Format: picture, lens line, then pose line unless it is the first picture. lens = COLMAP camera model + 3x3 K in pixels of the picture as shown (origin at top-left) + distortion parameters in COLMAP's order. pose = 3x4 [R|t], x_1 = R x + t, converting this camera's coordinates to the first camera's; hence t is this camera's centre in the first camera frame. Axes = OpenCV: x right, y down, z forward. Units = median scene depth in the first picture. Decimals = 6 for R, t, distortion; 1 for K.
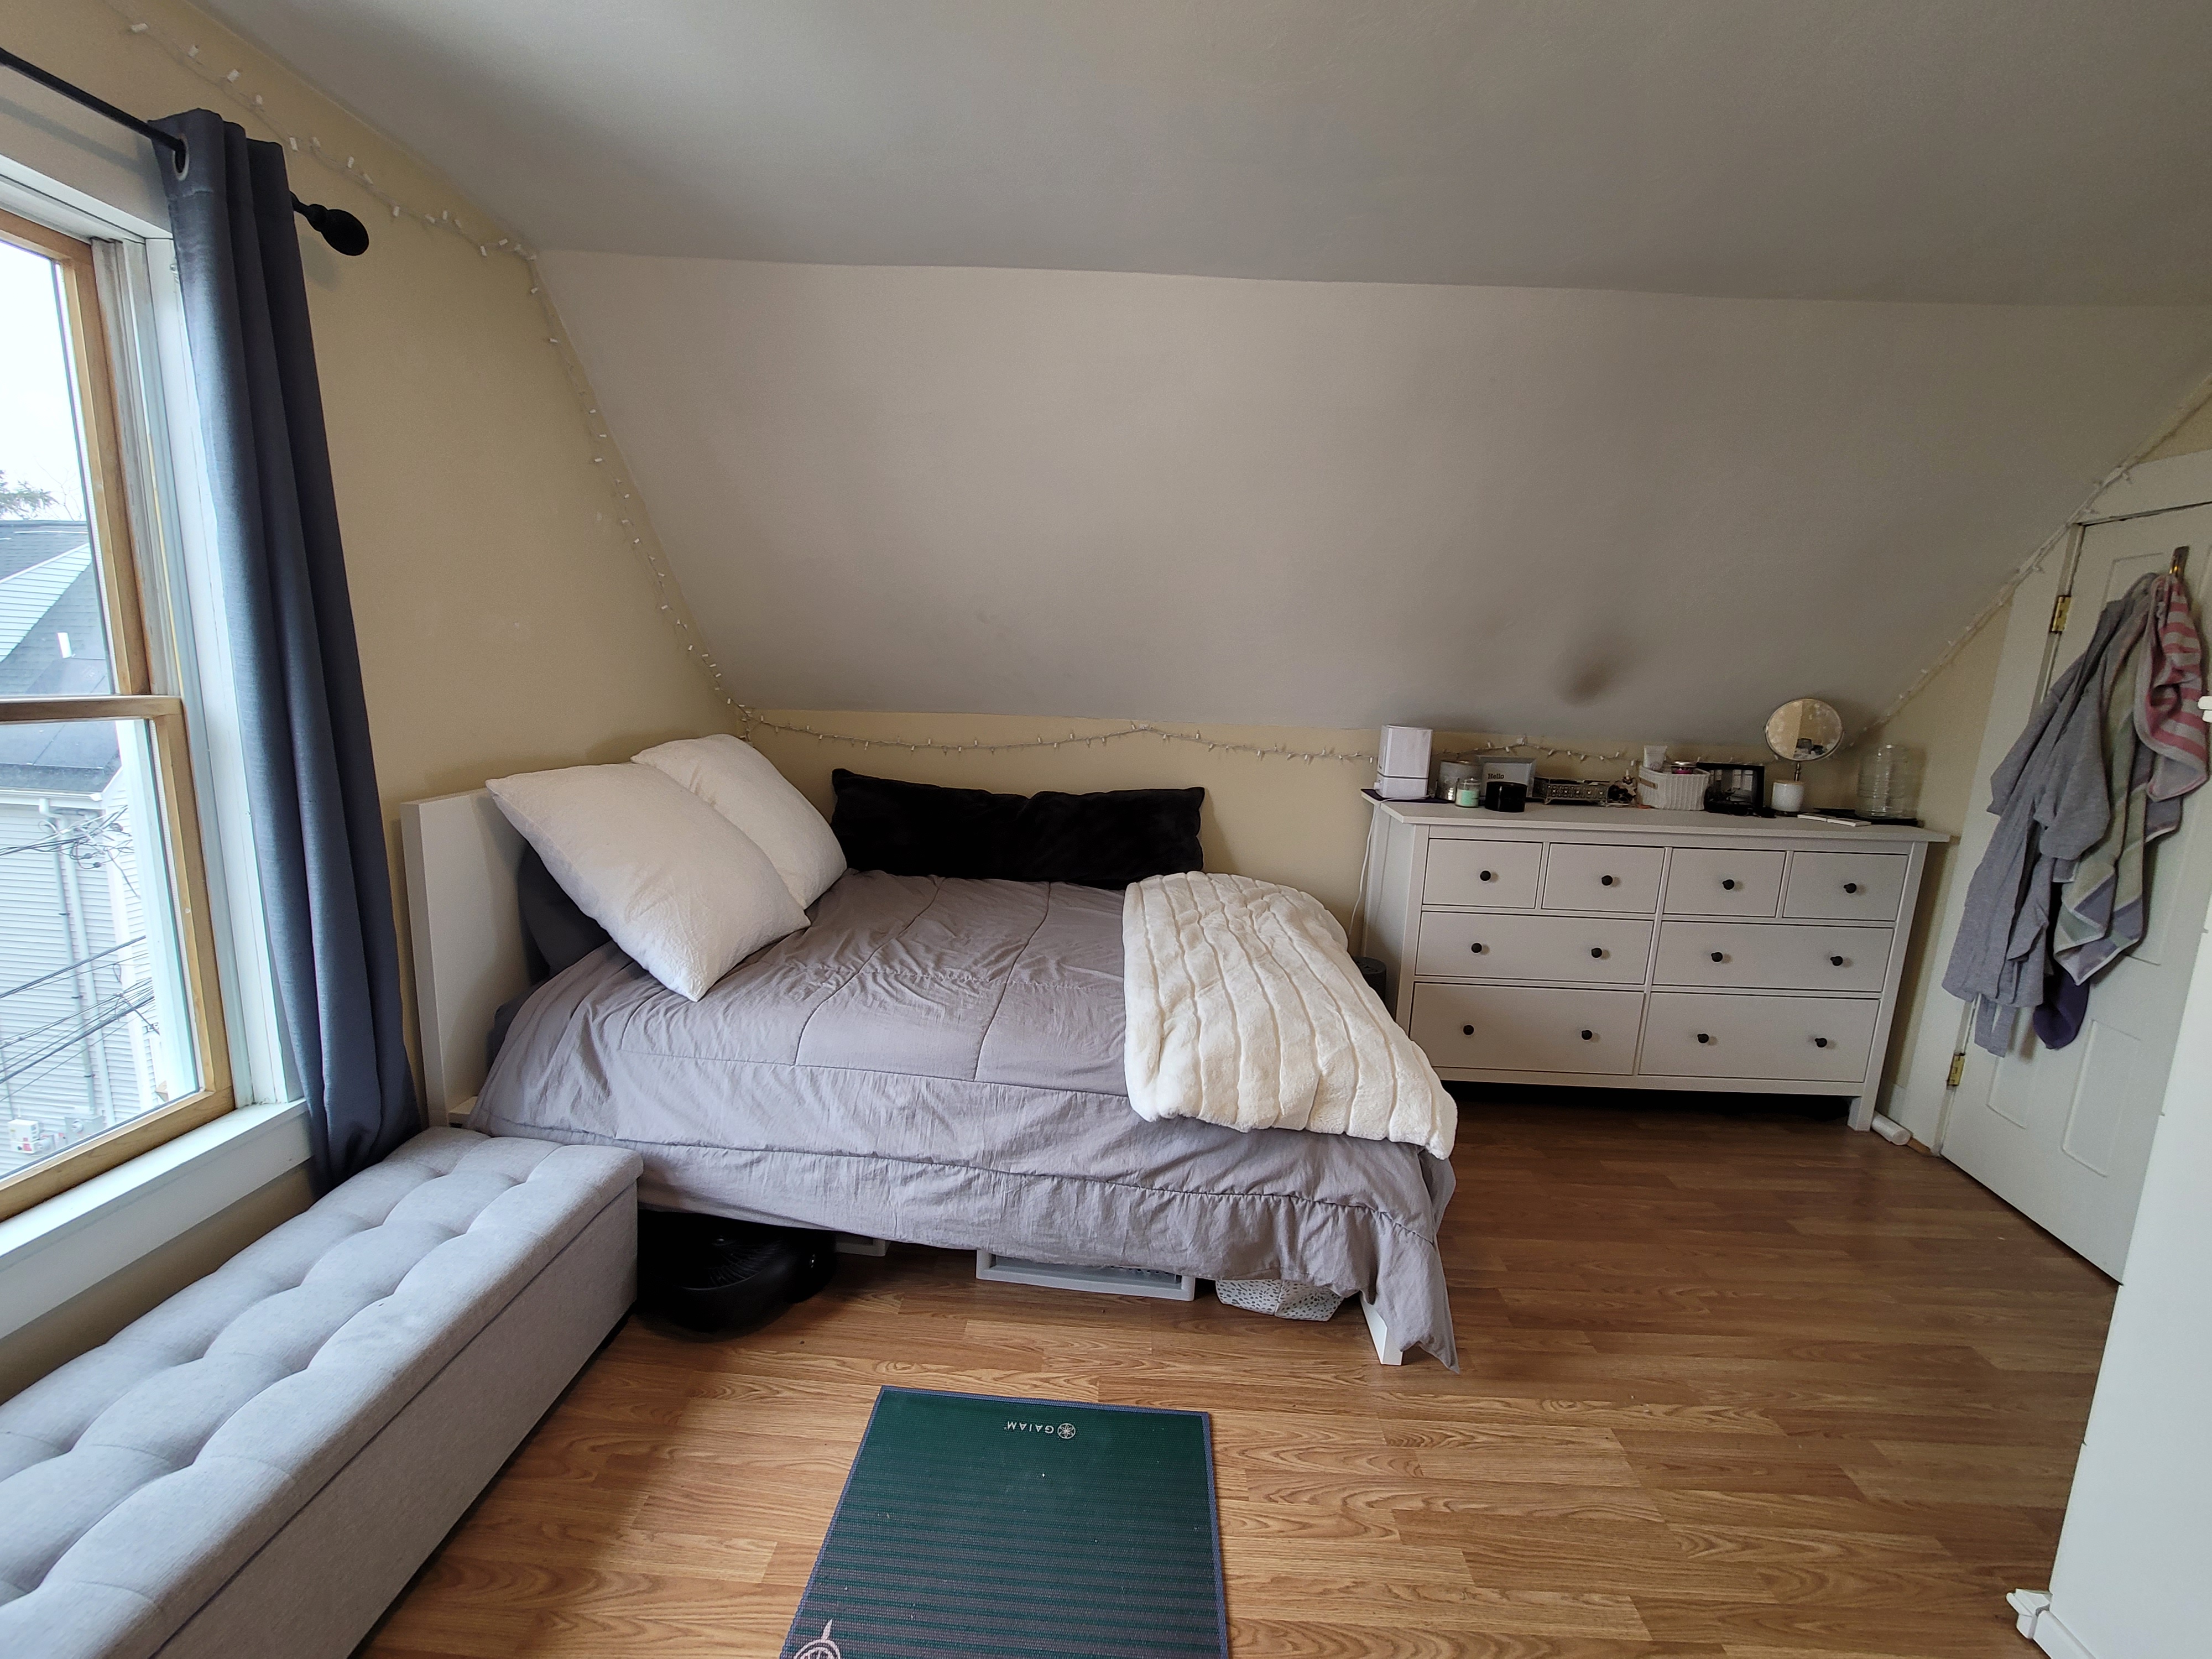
lens RADIAL K [[905.4, 0, 1113.1], [0, 905.4, 827.6], [0, 0, 1]] dist [-0.007738, 0.000577]
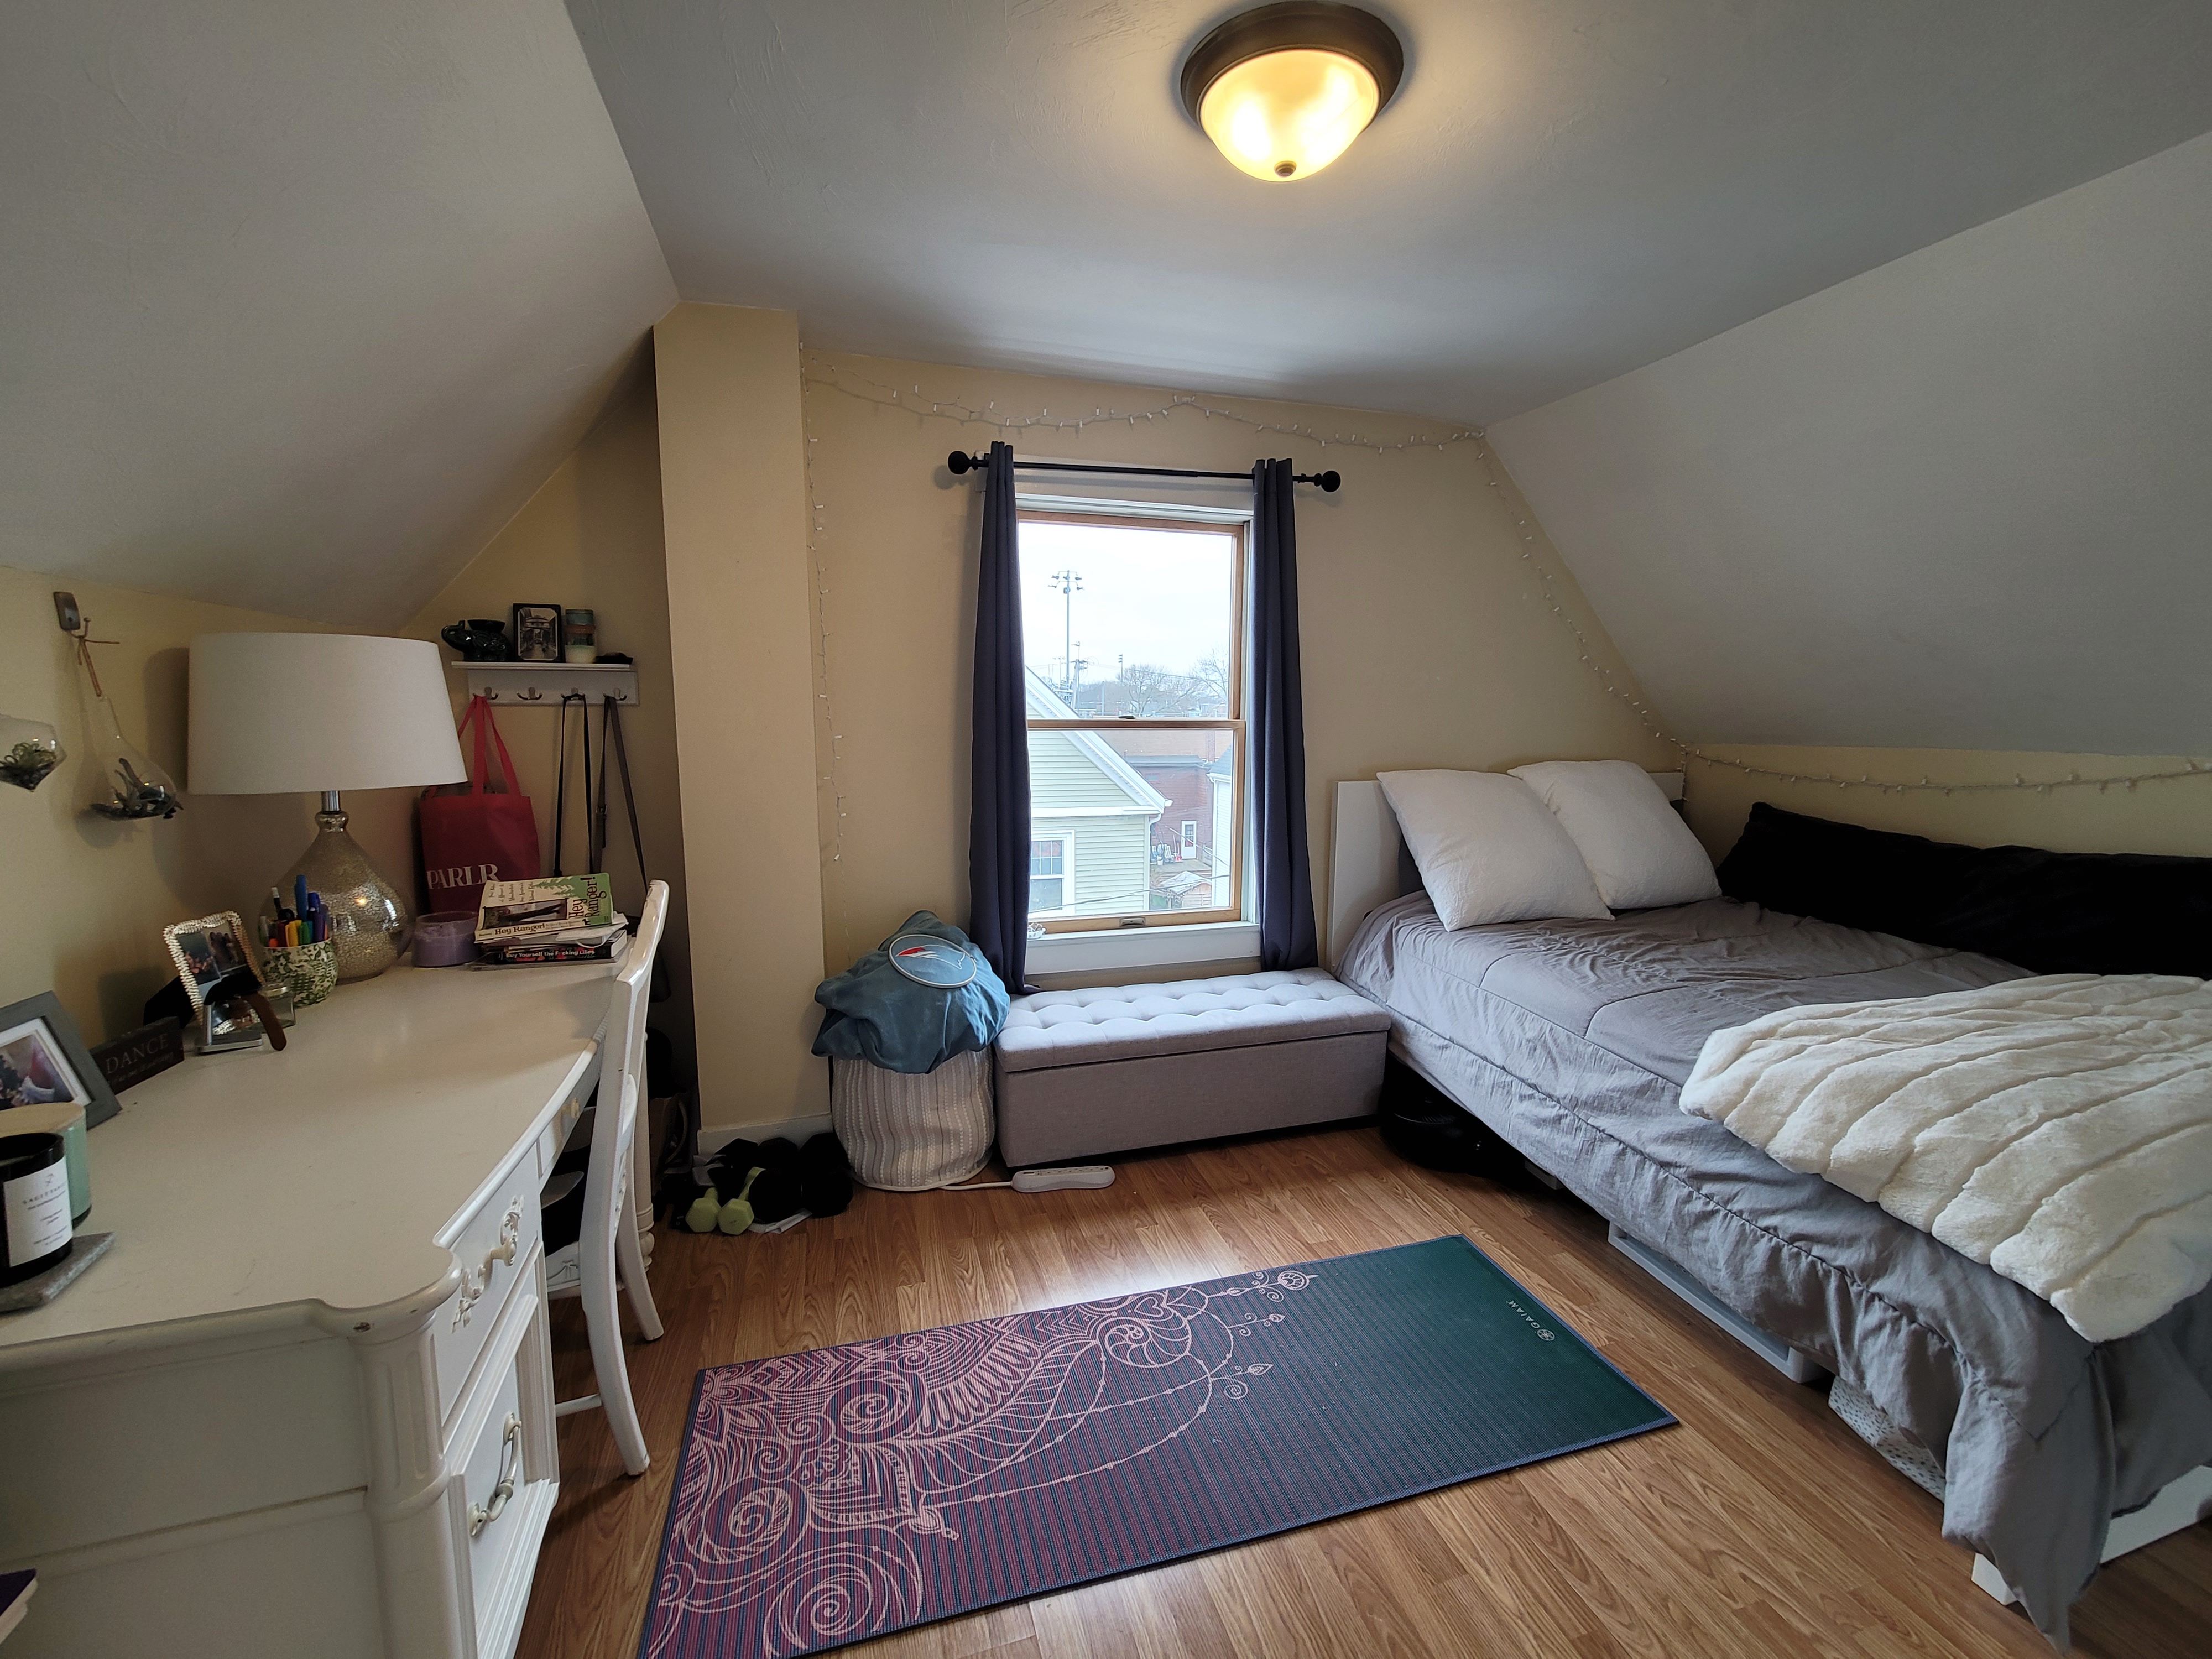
lens RADIAL K [[905.4, 0, 1113.1], [0, 905.4, 827.6], [0, 0, 1]] dist [-0.007738, 0.000577]
pose [[0.323879, 0.081904, -0.942546, 0.731293], [-0.151067, 0.987941, 0.033939, 0.065244], [0.933960, 0.131396, 0.332347, 0.012961]]
